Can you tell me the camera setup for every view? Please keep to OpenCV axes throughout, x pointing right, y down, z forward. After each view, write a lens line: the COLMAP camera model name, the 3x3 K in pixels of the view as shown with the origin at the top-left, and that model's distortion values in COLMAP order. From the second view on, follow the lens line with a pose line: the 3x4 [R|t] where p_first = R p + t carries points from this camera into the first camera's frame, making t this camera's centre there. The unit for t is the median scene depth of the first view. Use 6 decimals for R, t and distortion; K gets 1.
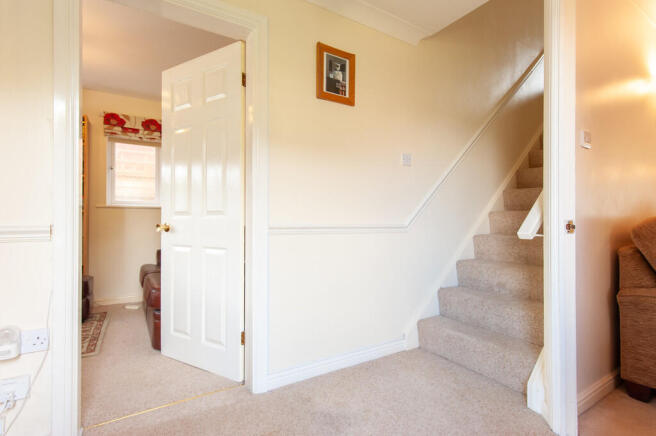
lens RADIAL K [[317.8, 0, 328.0], [0, 317.8, 218.0], [0, 0, 1]] dist [0.000174, 0.000186]
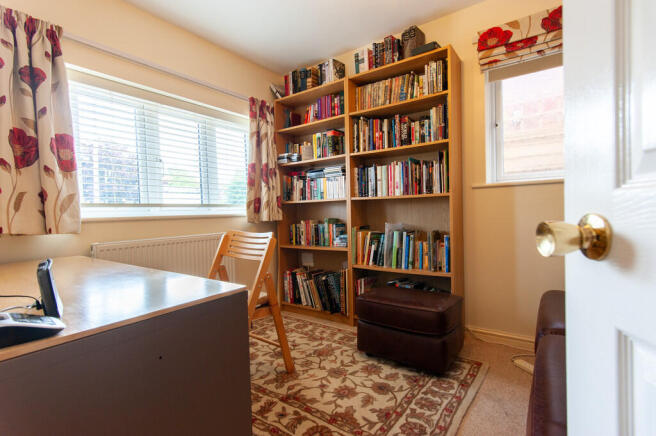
lens RADIAL K [[317.8, 0, 328.0], [0, 317.8, 218.0], [0, 0, 1]] dist [0.000174, 0.000186]
pose [[0.379839, 0.008935, -0.925009, -0.236428], [0.029617, 0.999323, 0.021815, 0.004504], [0.924578, -0.035683, 0.379317, 0.473206]]
